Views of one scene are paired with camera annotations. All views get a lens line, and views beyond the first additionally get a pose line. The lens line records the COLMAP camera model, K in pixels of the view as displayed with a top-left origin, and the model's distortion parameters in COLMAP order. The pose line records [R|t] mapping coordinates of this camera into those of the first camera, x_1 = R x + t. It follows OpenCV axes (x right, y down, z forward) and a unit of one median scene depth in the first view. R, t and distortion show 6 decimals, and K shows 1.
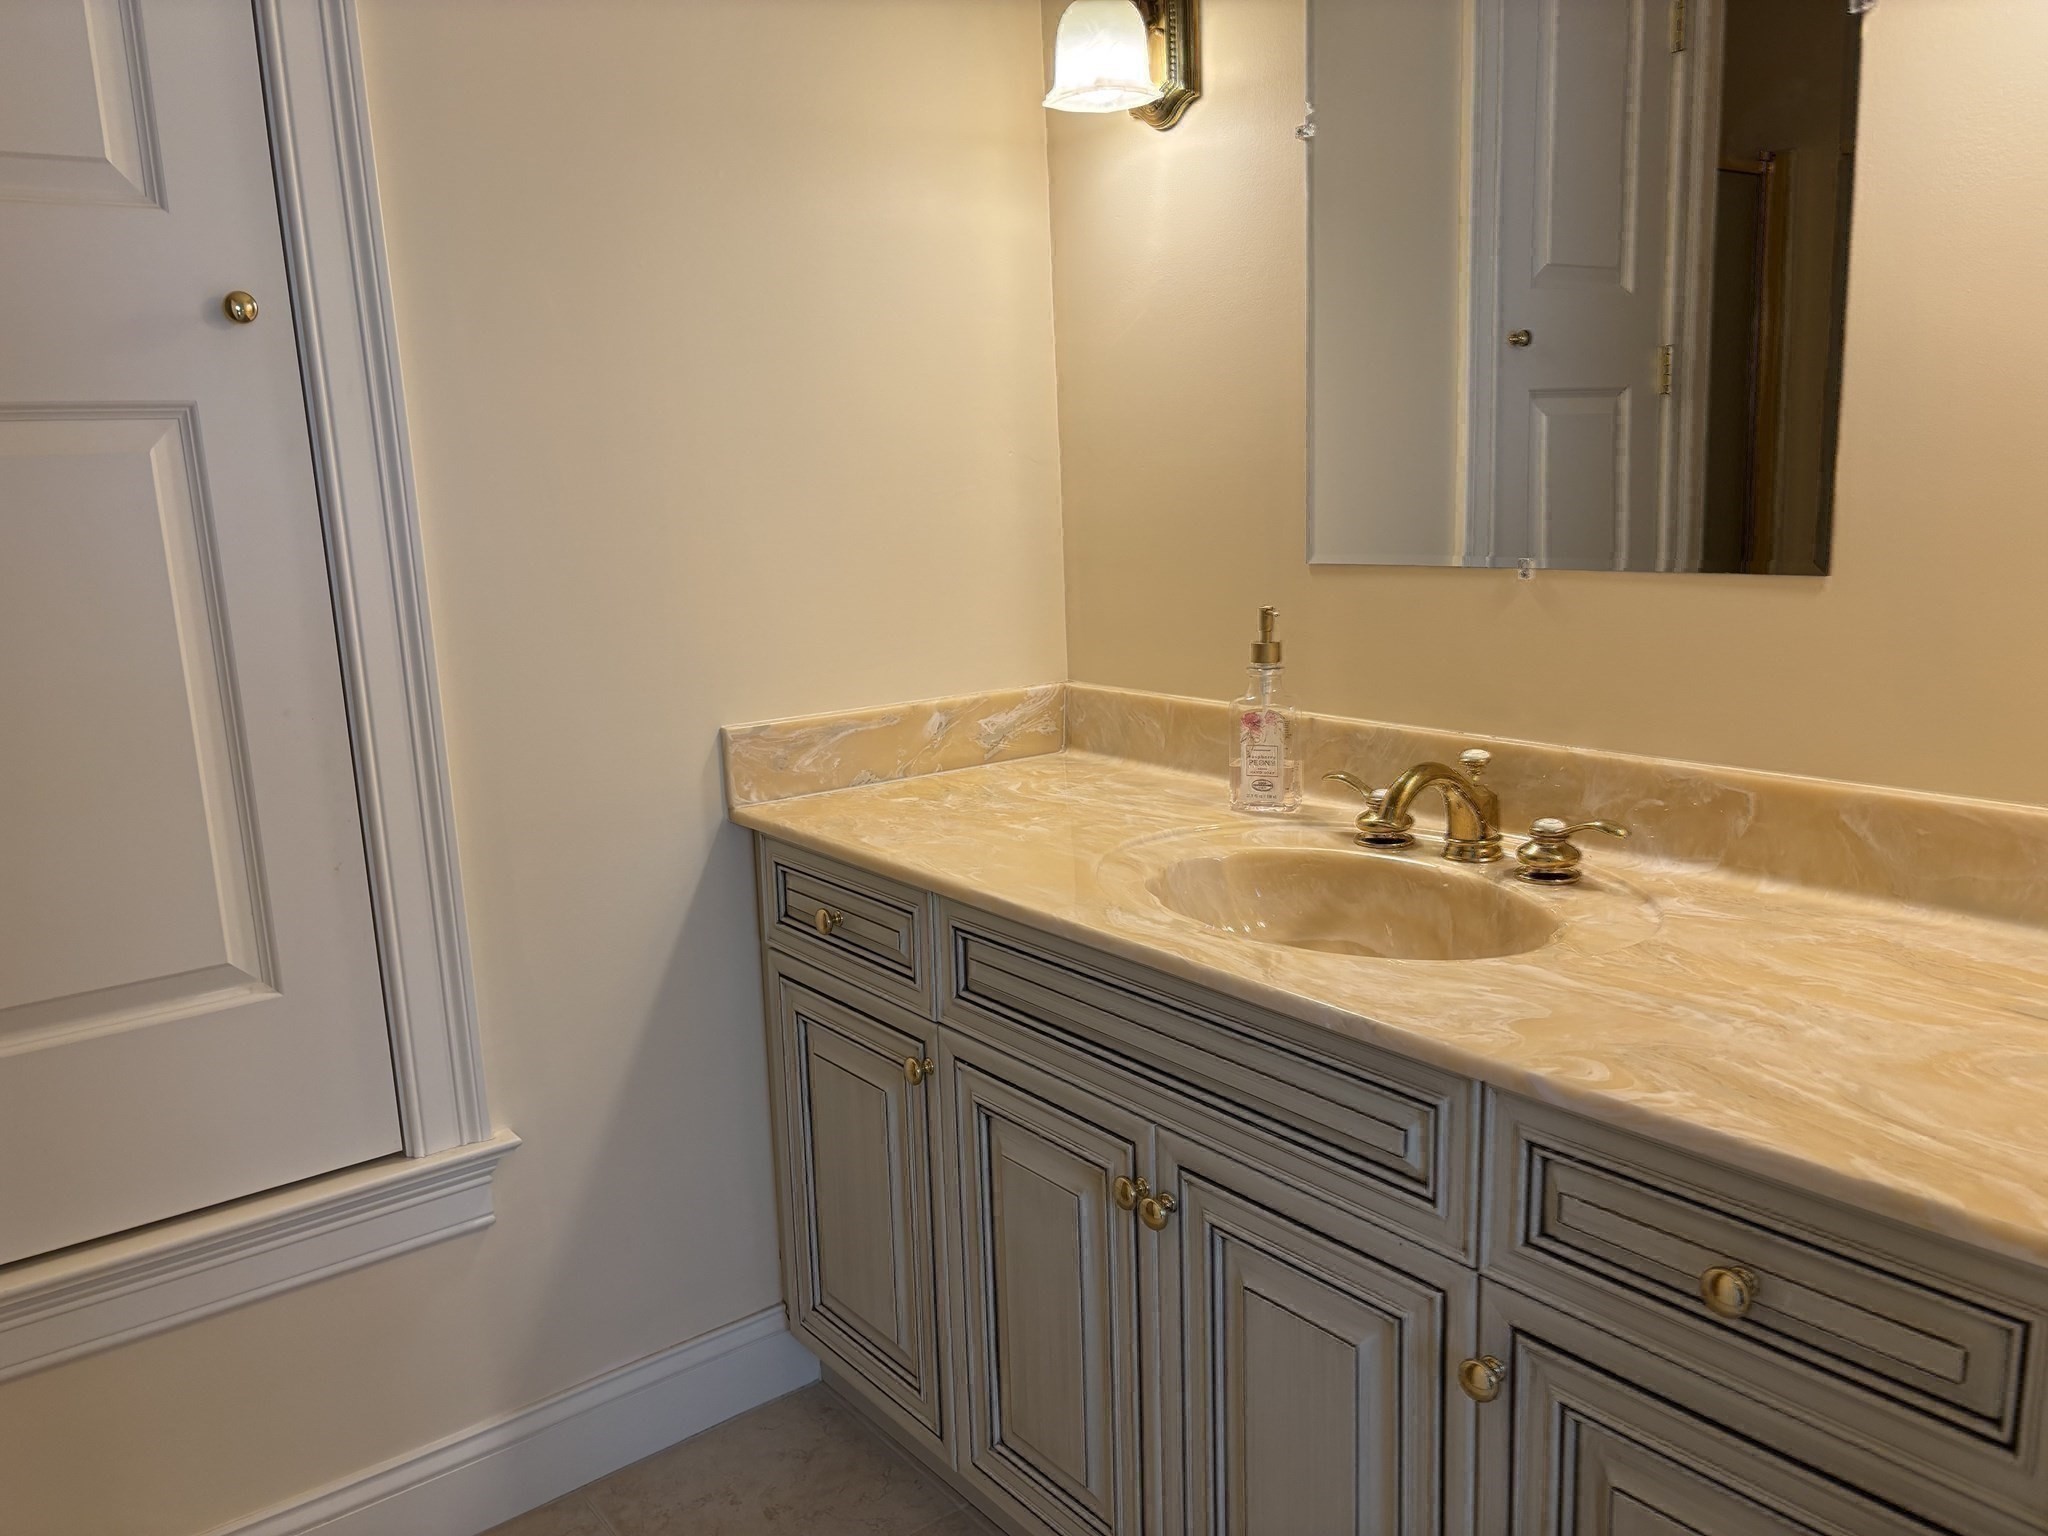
lens RADIAL K [[1548.3, 0, 1027.5], [0, 1548.3, 787.7], [0, 0, 1]] dist [0.036312, -0.030890]
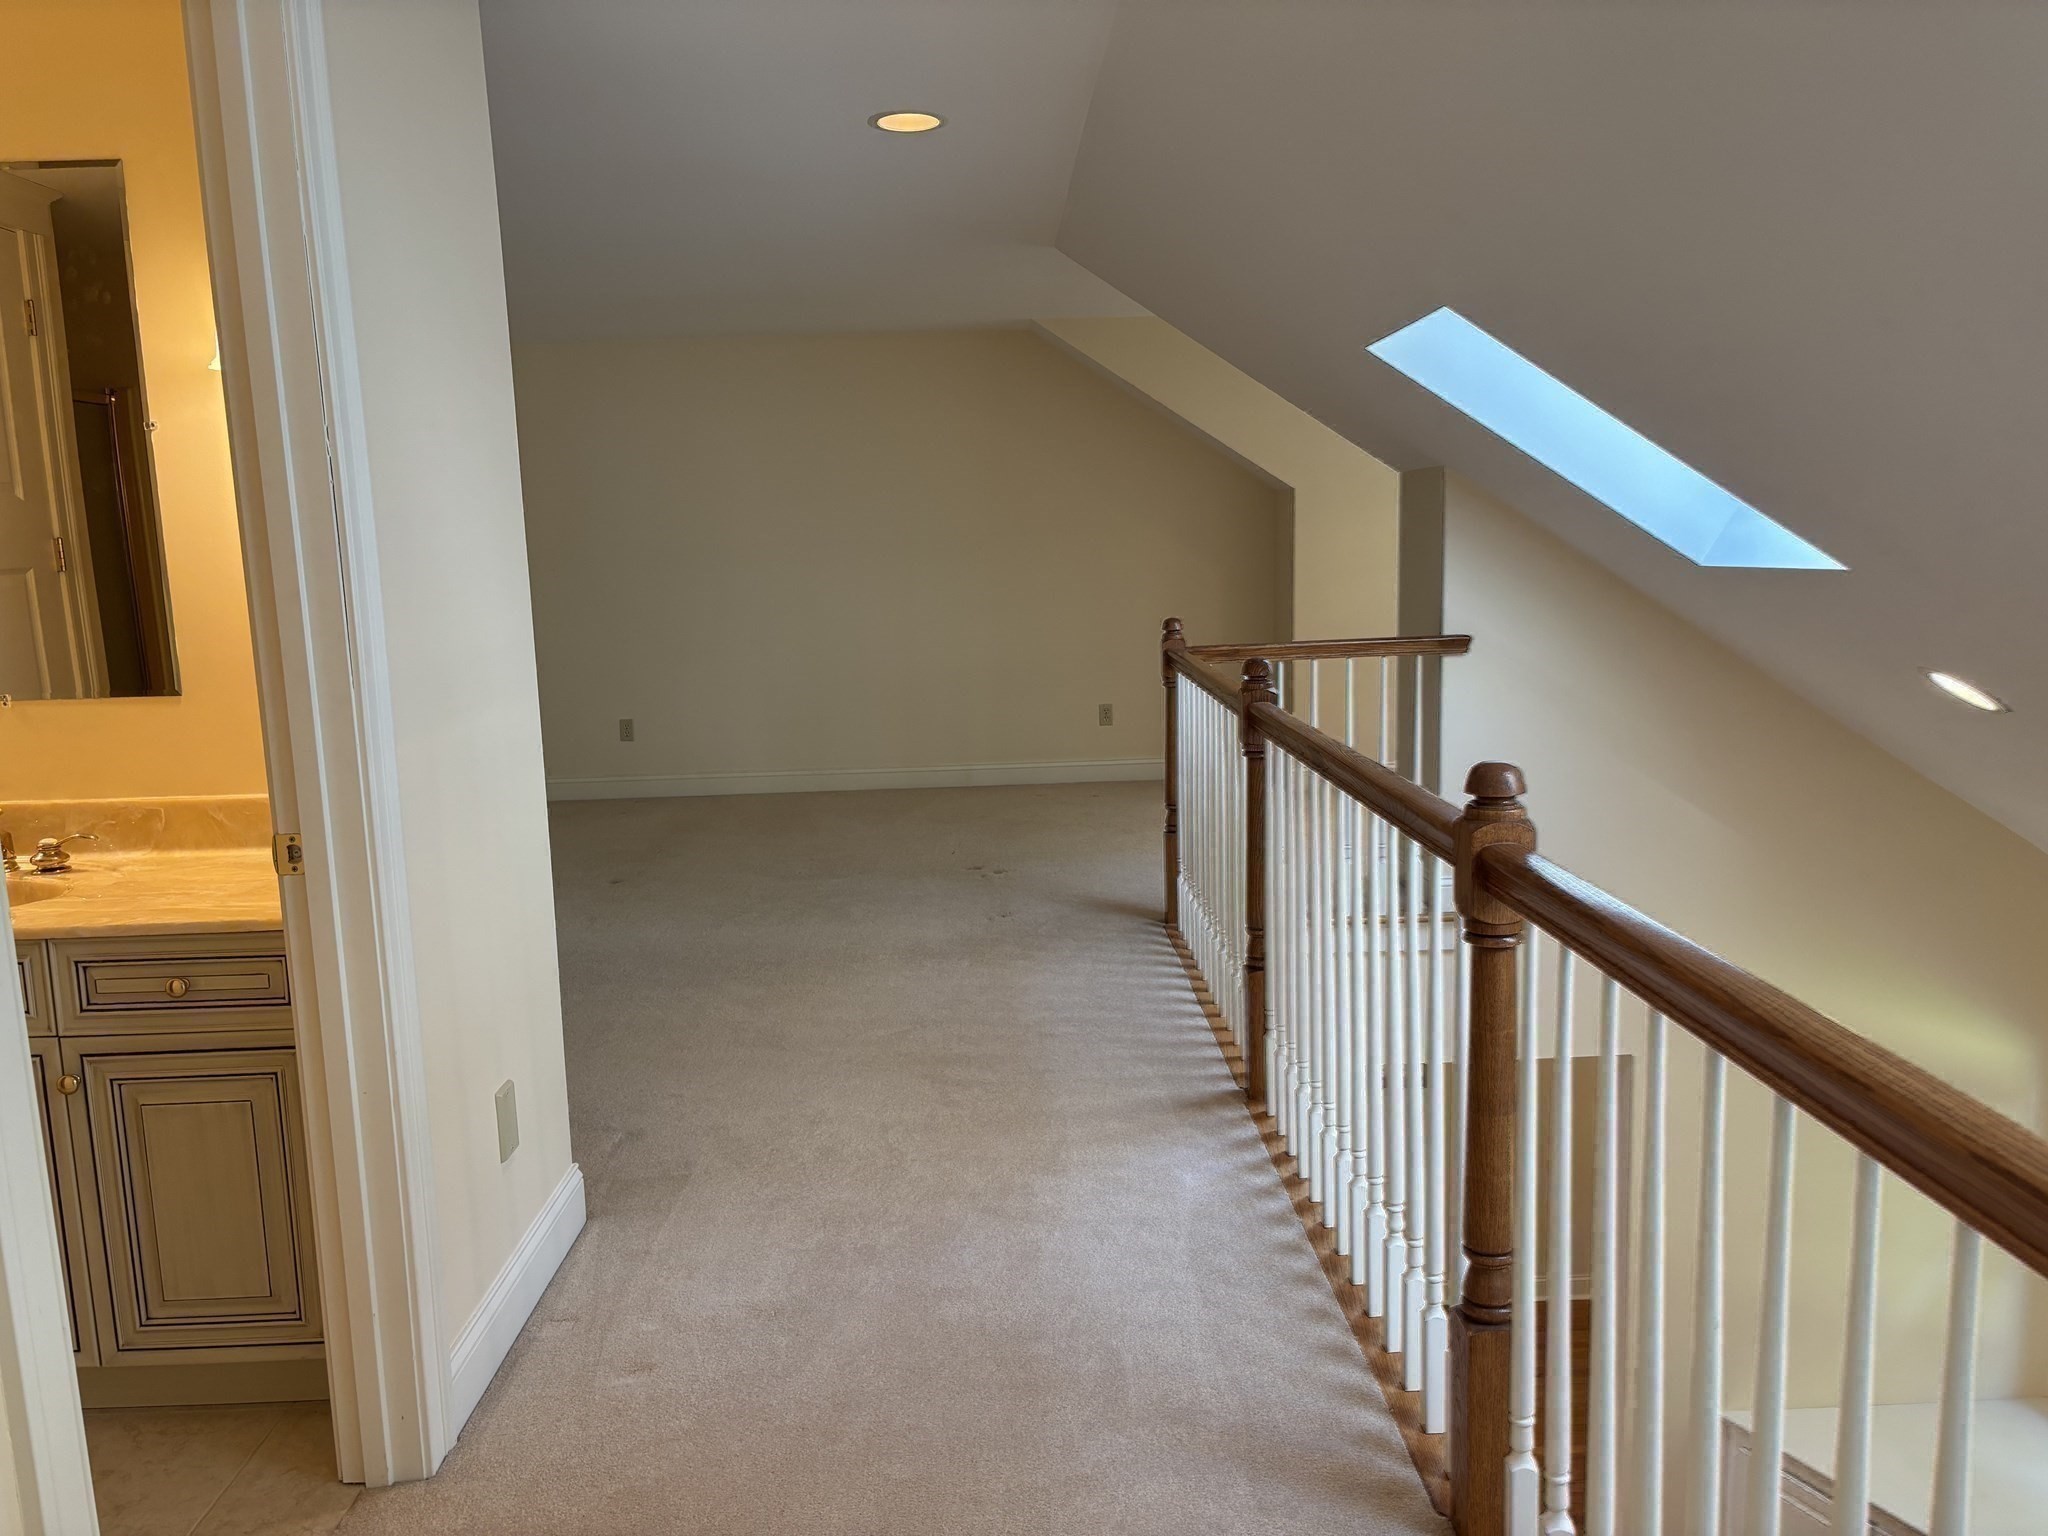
lens RADIAL K [[1548.3, 0, 1031.6], [0, 1548.3, 779.7], [0, 0, 1]] dist [0.036312, -0.030890]
pose [[0.588355, -0.099781, 0.802423, -0.429380], [0.164121, 0.986438, 0.002327, 0.135465], [-0.791772, 0.130325, 0.596752, -0.965418]]
